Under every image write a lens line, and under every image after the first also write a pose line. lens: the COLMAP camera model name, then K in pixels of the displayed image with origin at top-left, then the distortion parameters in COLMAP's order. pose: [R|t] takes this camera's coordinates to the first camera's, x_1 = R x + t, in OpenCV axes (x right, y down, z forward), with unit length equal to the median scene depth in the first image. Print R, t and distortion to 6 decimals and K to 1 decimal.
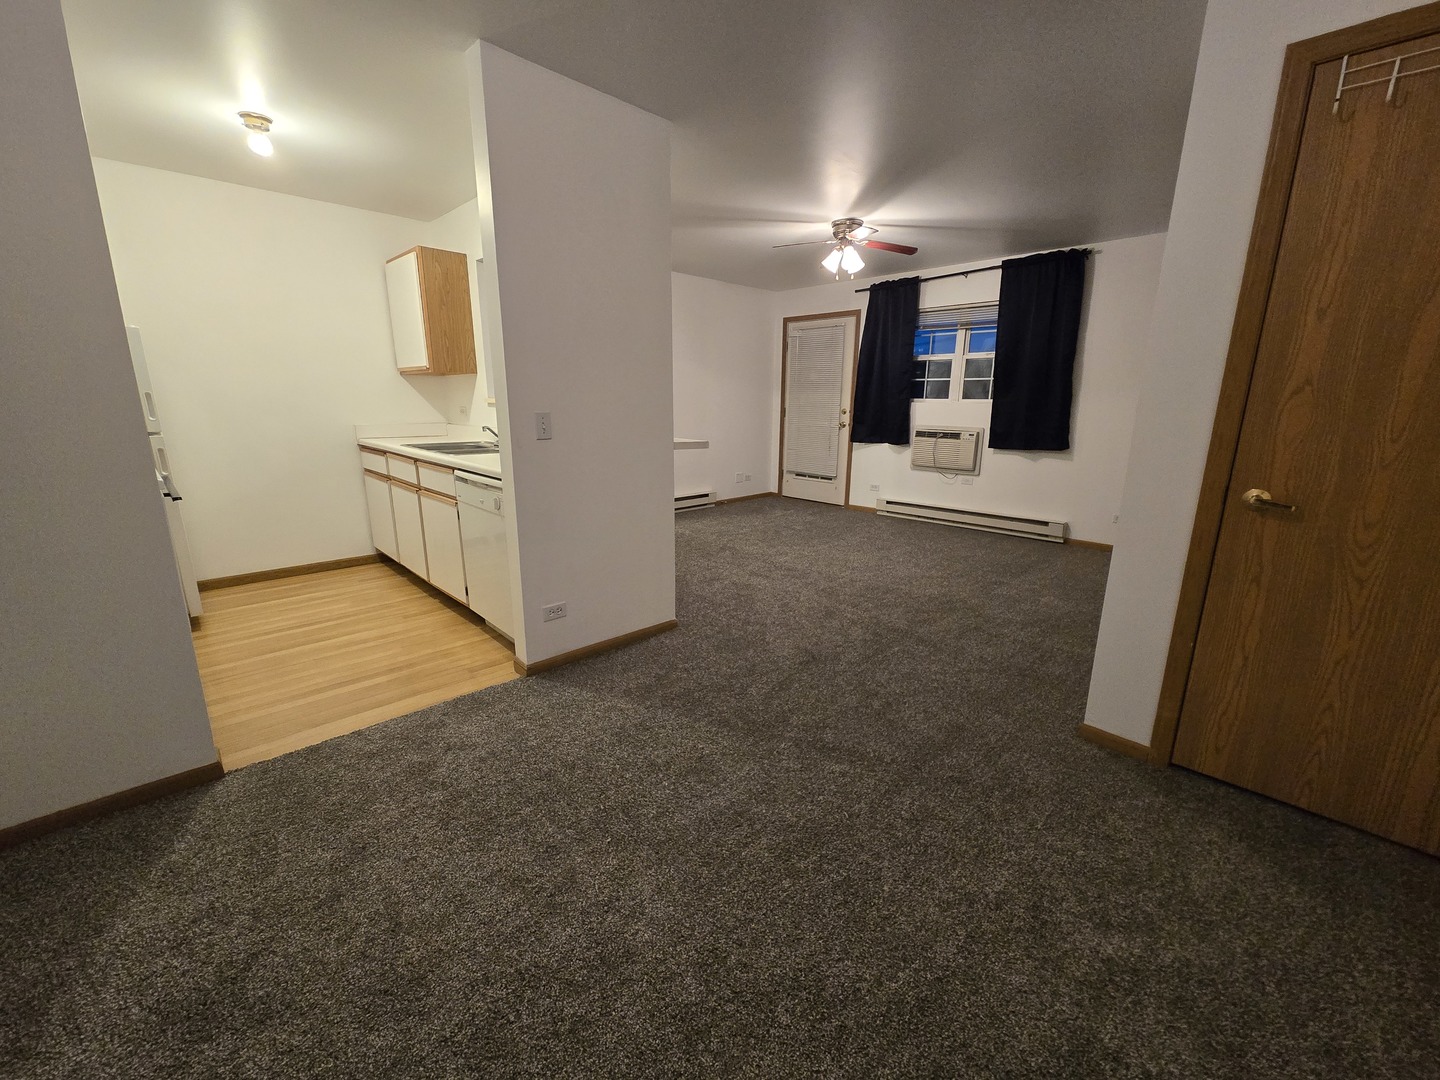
lens RADIAL K [[586.7, 0, 727.9], [0, 586.7, 544.5], [0, 0, 1]] dist [0.001658, -0.000809]
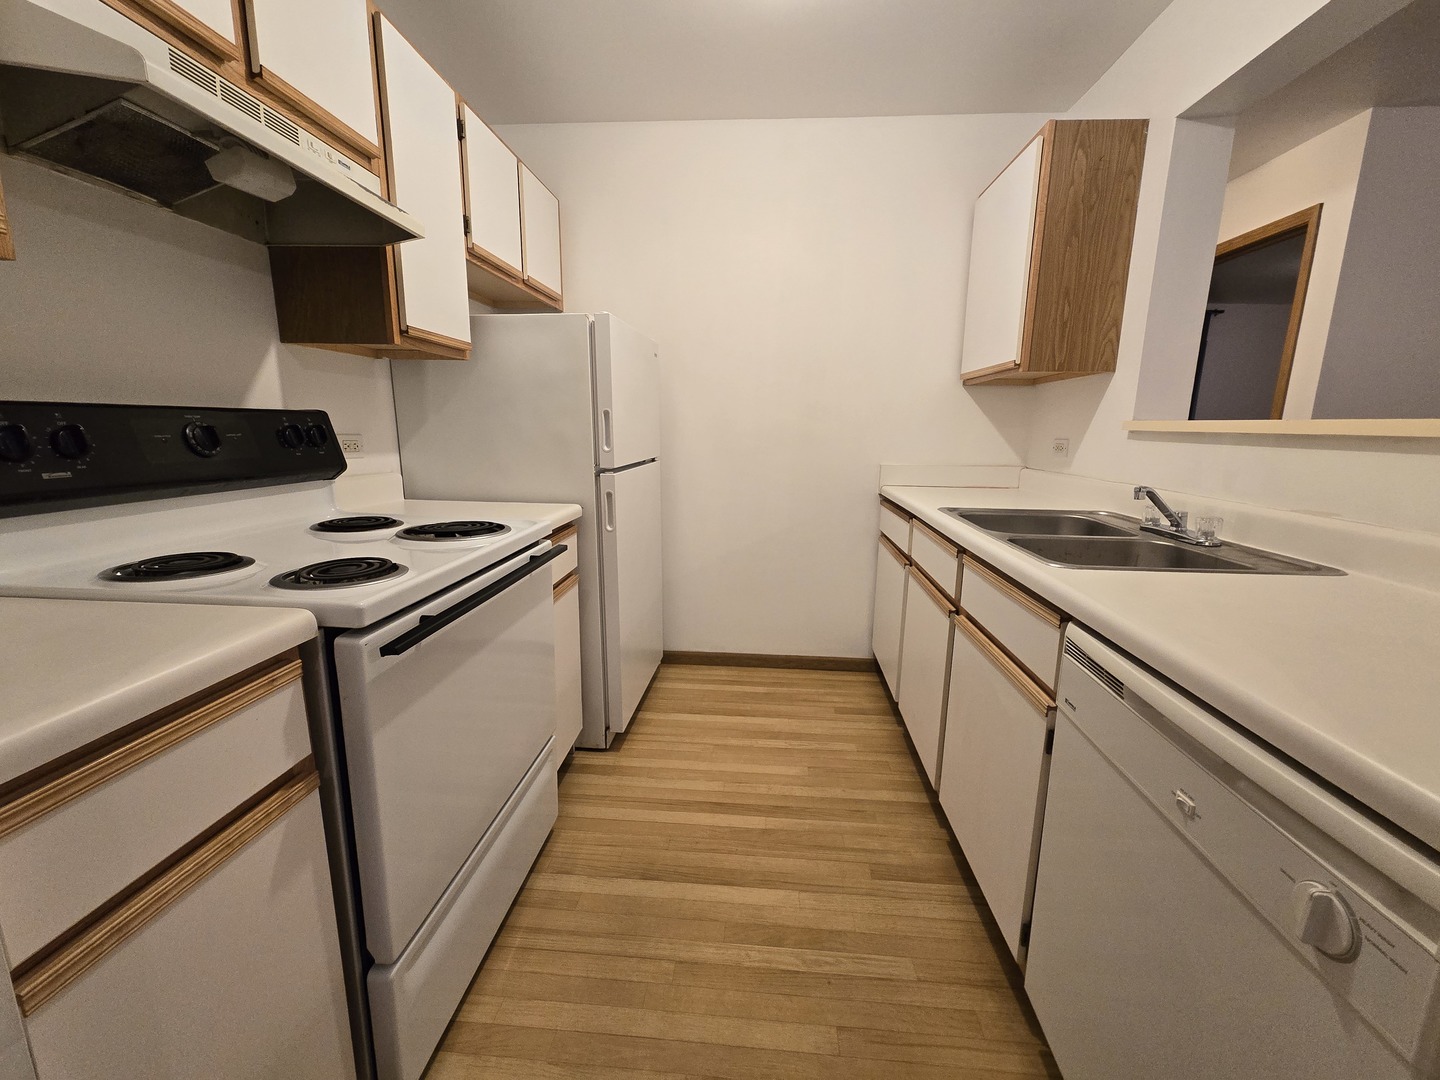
lens RADIAL K [[586.7, 0, 727.9], [0, 586.7, 544.5], [0, 0, 1]] dist [0.001658, -0.000809]
pose [[0.655718, 0.146961, -0.740565, -0.190263], [-0.187718, 0.981806, 0.028623, -0.077855], [0.731298, 0.120248, 0.671374, 0.339424]]
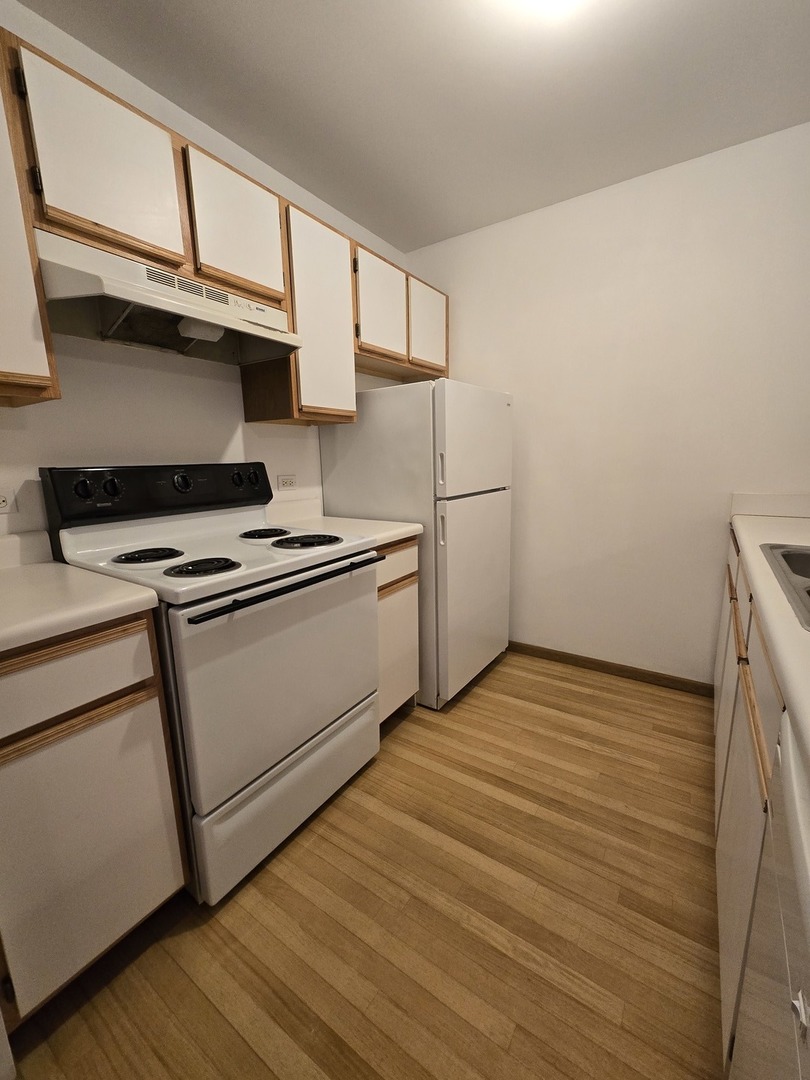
lens RADIAL K [[440.0, 0, 401.6], [0, 440.0, 546.1], [0, 0, 1]] dist [0.001658, -0.000809]
pose [[0.189284, 0.176676, -0.965897, -0.171597], [-0.211474, 0.967931, 0.135606, -0.102217], [0.958880, 0.178594, 0.220576, 0.417941]]
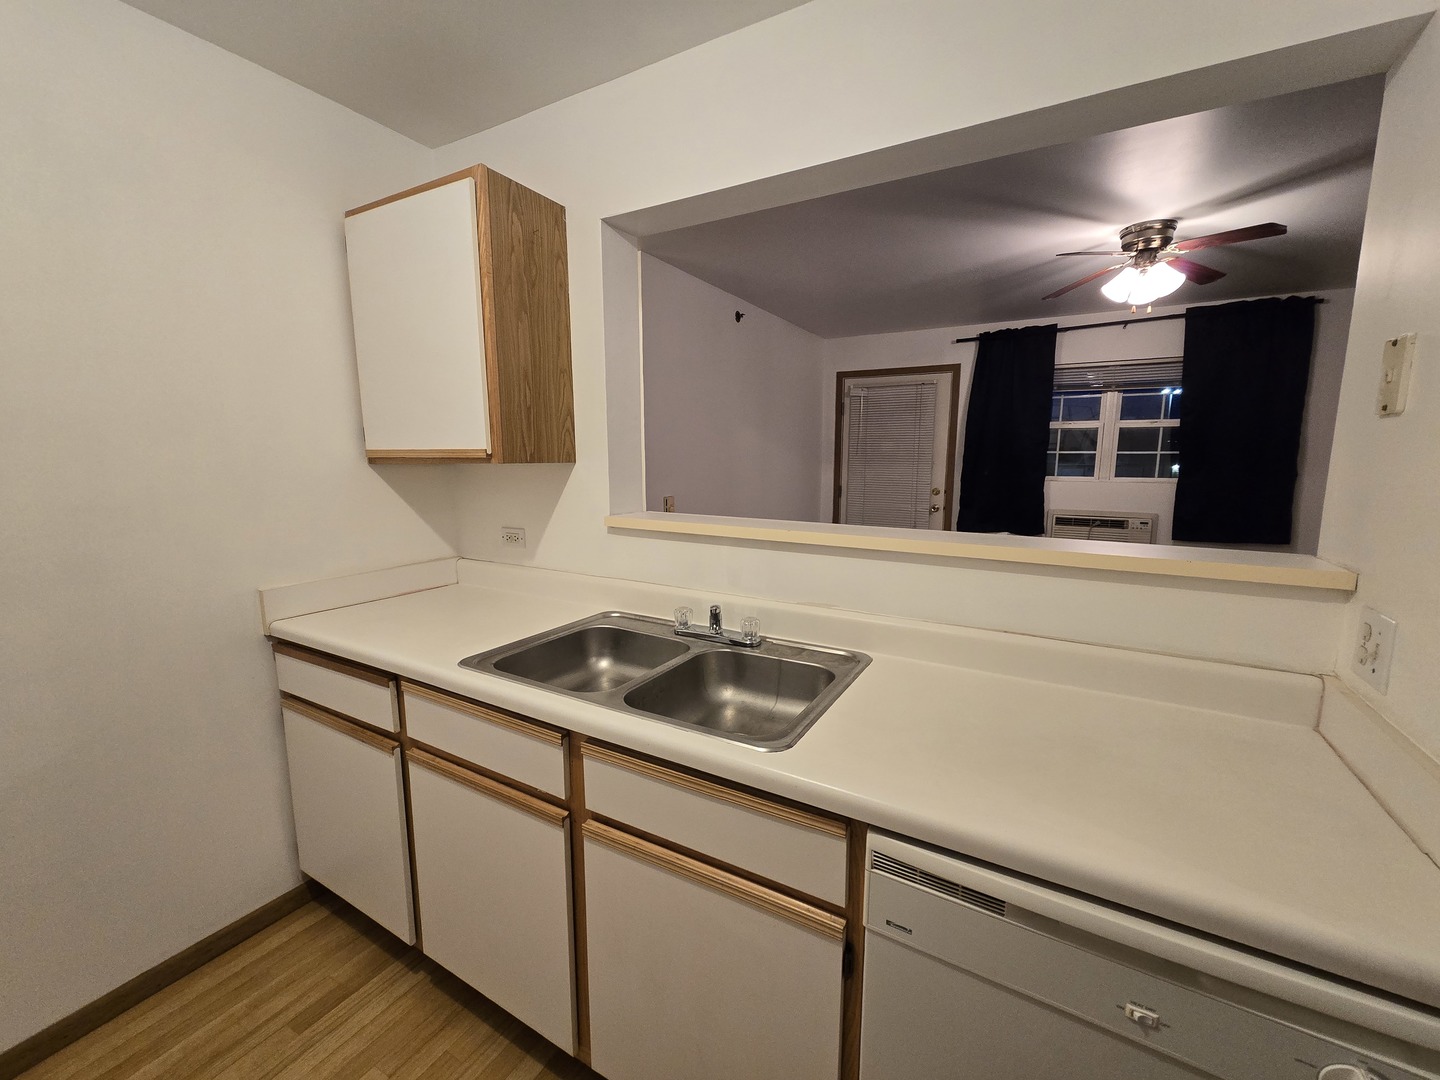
lens RADIAL K [[586.7, 0, 727.9], [0, 586.7, 544.5], [0, 0, 1]] dist [0.001658, -0.000809]
pose [[0.962704, -0.048267, 0.266215, -0.324921], [0.072341, 0.994055, -0.081374, -0.134413], [-0.260705, 0.097598, 0.960473, 0.395308]]
